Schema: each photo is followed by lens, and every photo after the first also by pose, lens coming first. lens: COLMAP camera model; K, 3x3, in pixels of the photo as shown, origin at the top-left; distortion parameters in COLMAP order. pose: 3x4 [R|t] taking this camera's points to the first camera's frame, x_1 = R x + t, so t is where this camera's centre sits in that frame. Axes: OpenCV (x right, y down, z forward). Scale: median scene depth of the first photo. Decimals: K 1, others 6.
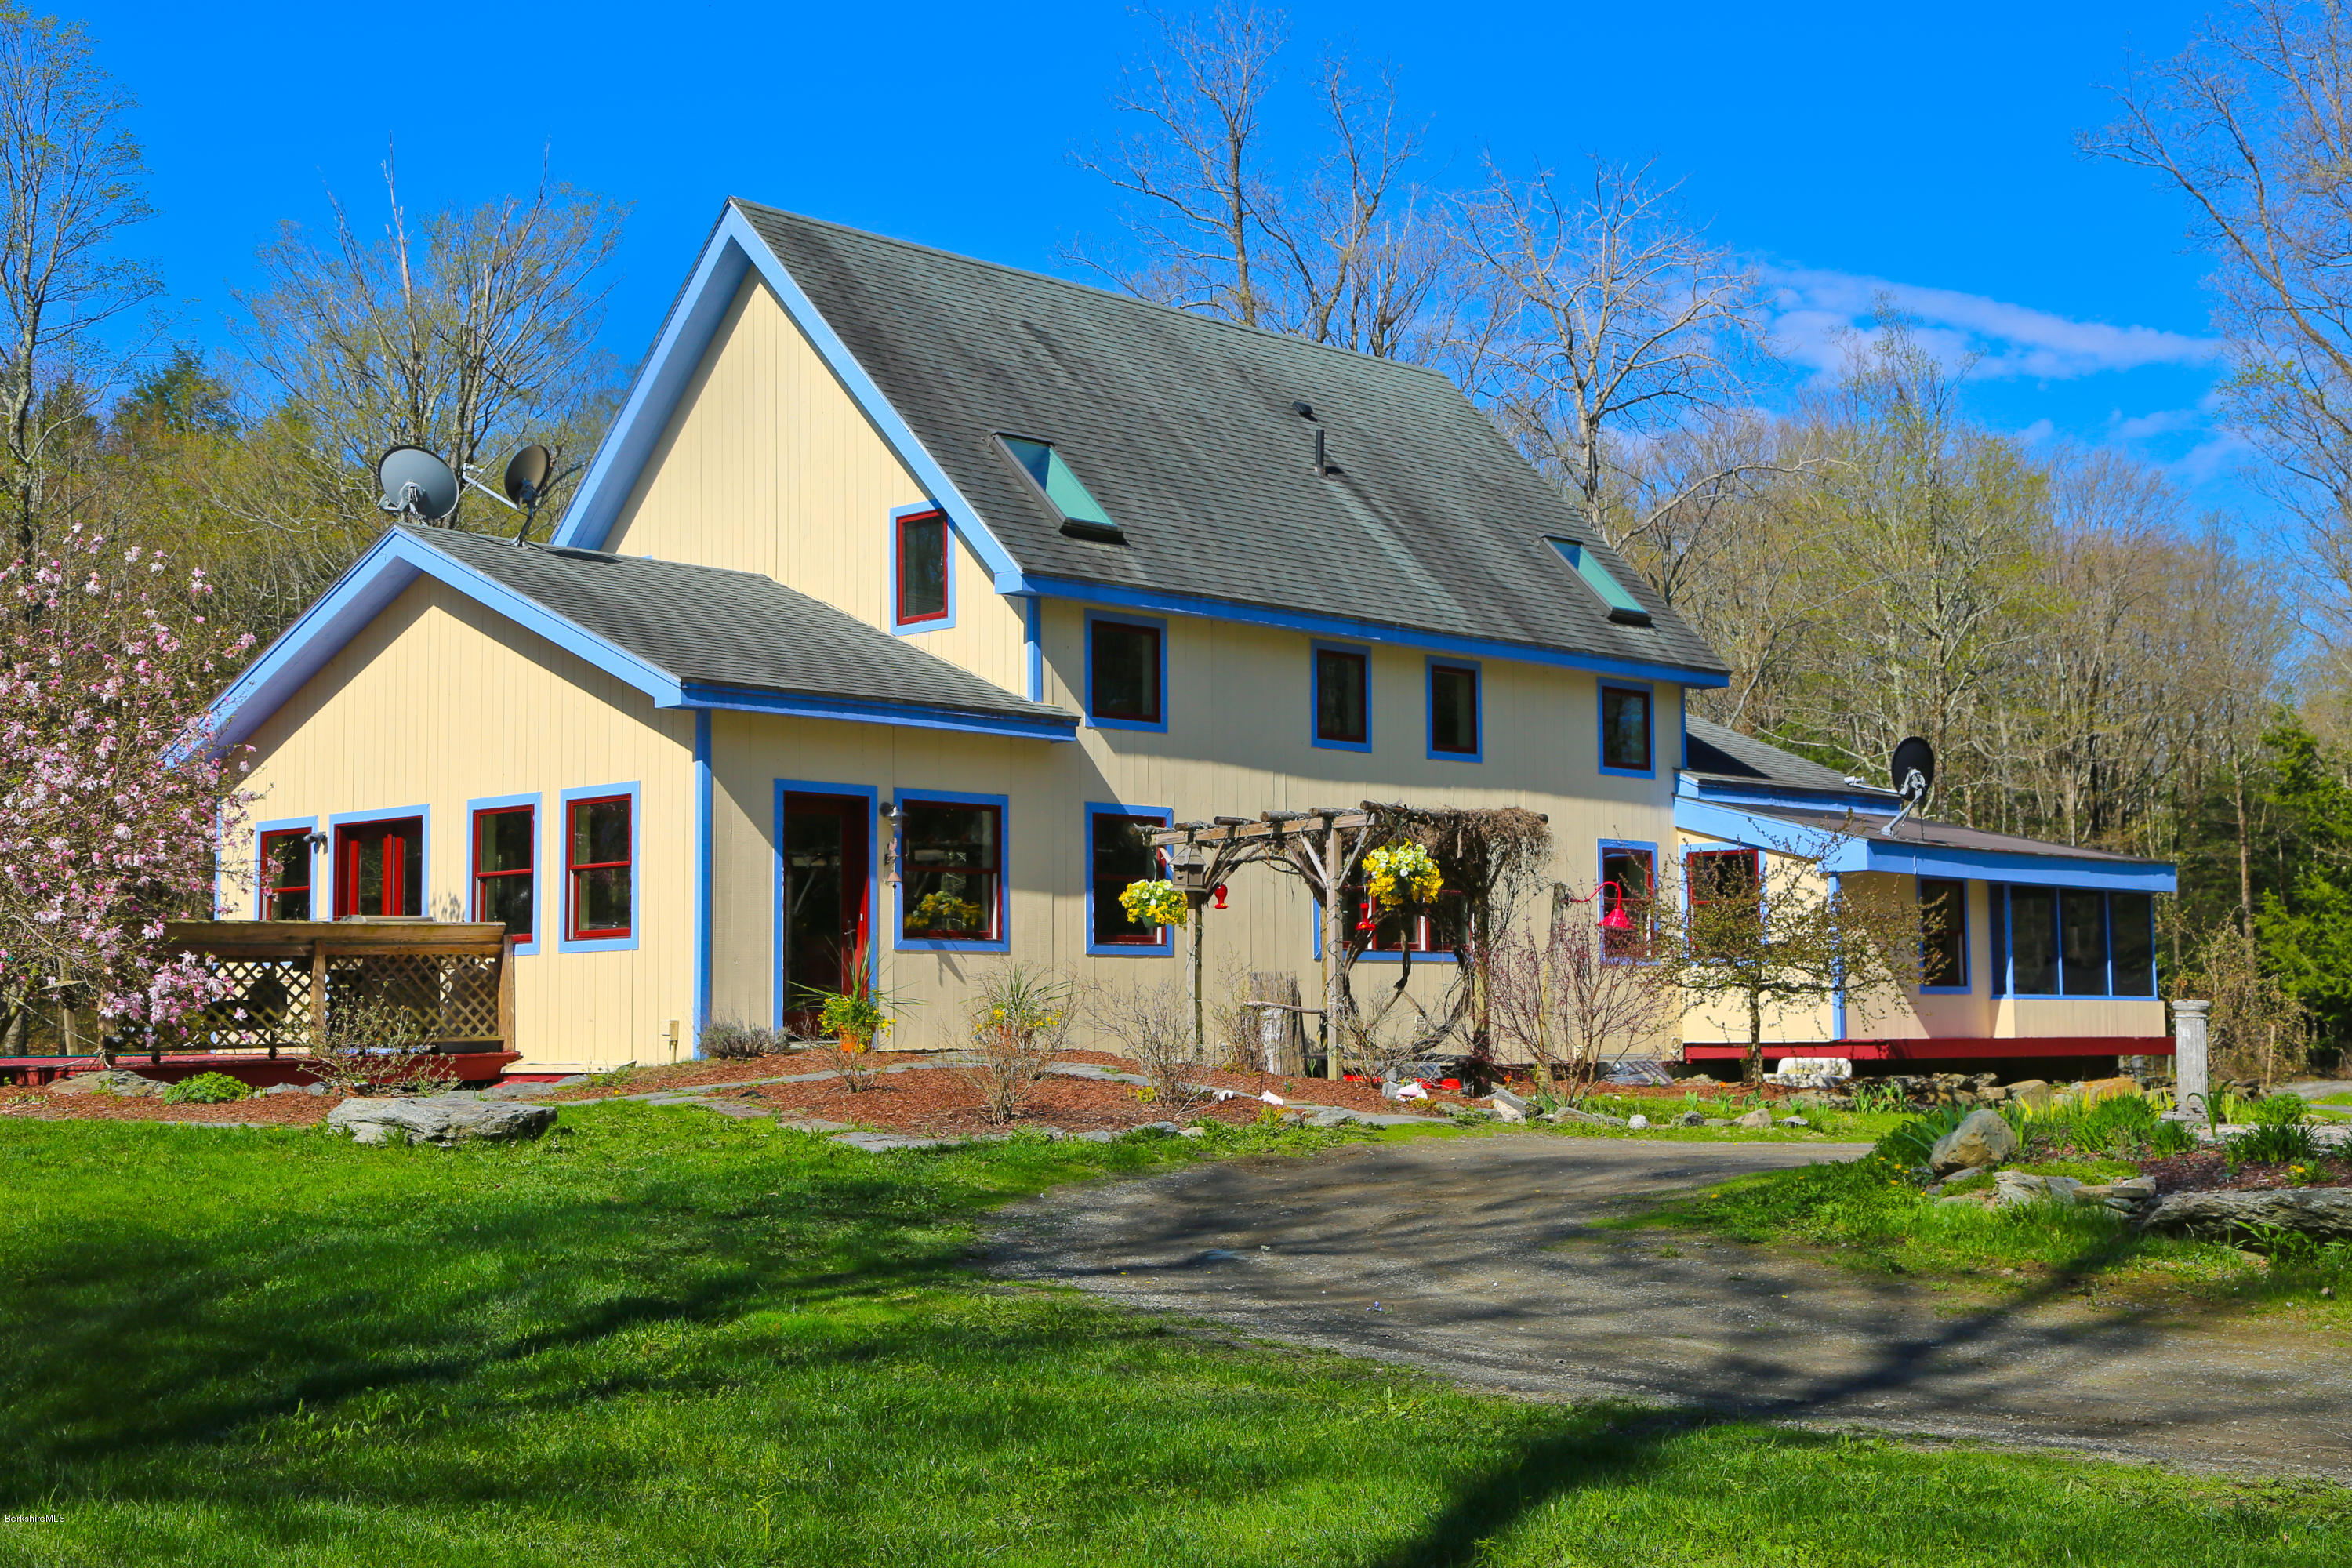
lens RADIAL K [[3598.1, 0, 1176.0], [0, 3598.1, 784.0], [0, 0, 1]] dist [0.141347, 0.186929]
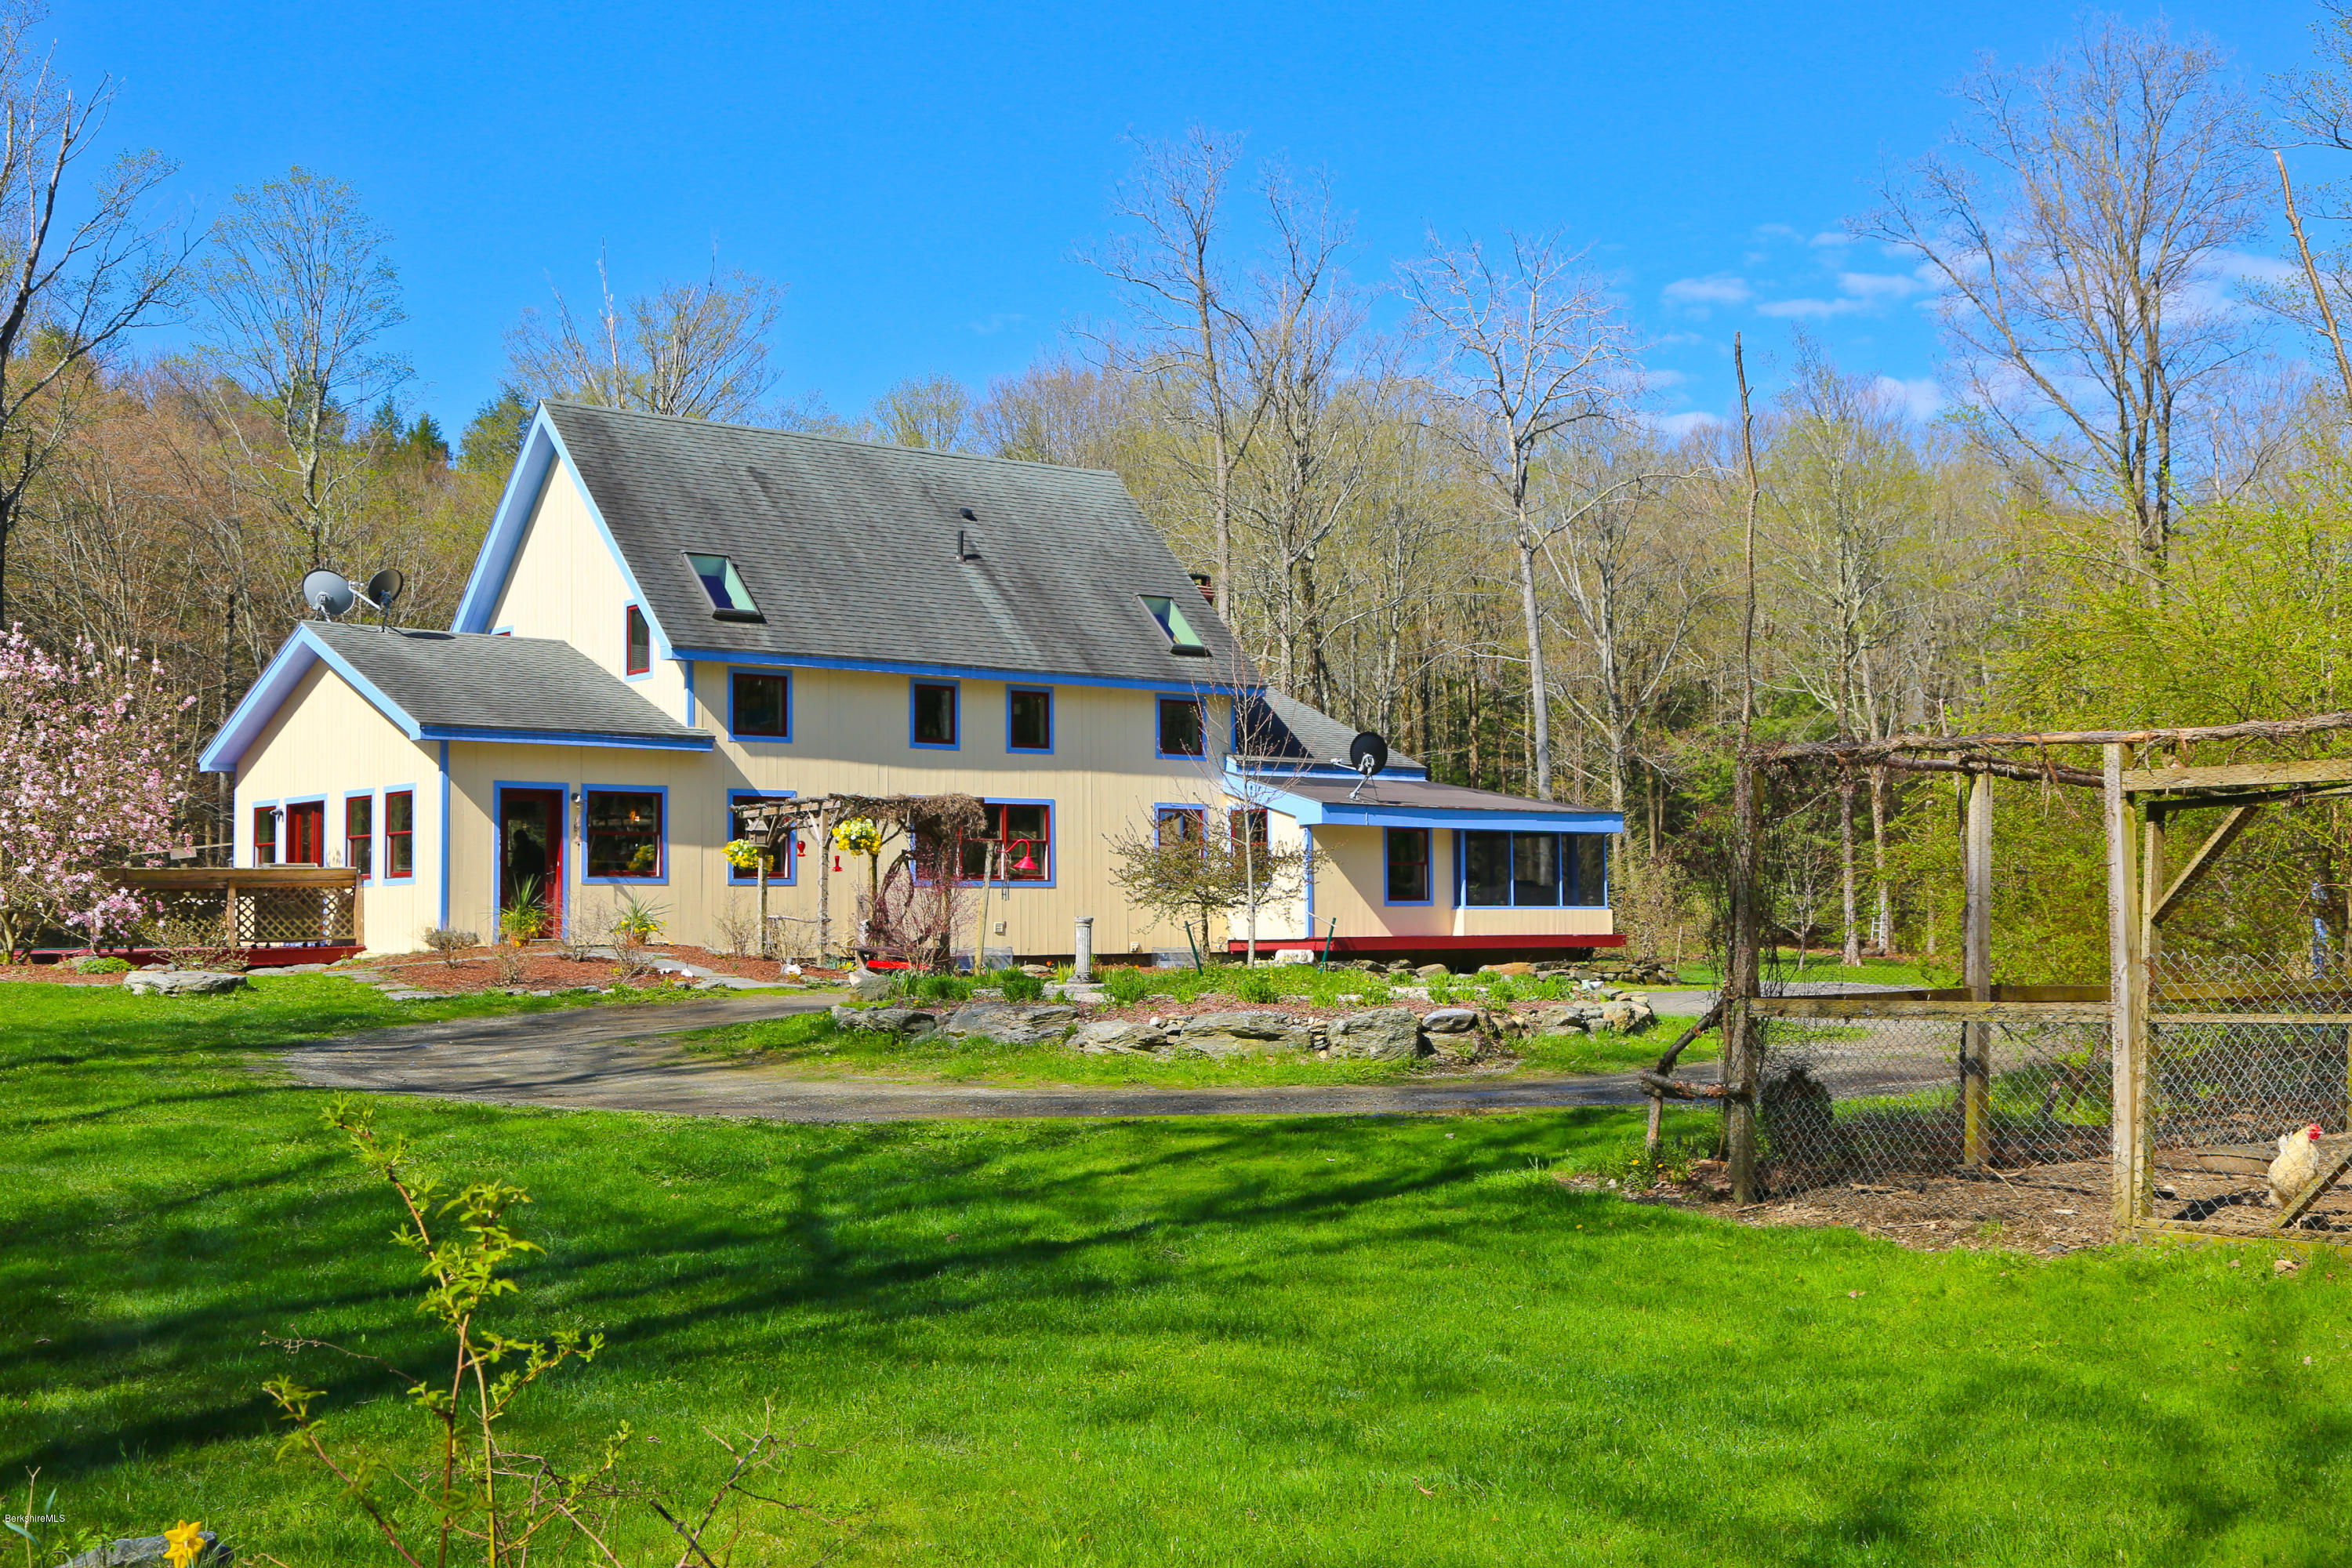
lens RADIAL K [[3598.1, 0, 1176.0], [0, 3598.1, 784.0], [0, 0, 1]] dist [0.141347, 0.186929]
pose [[0.986020, -0.006738, -0.166488, 0.421053], [0.011521, 0.999548, 0.027781, -0.037730], [0.166226, -0.029310, 0.985652, -0.515647]]
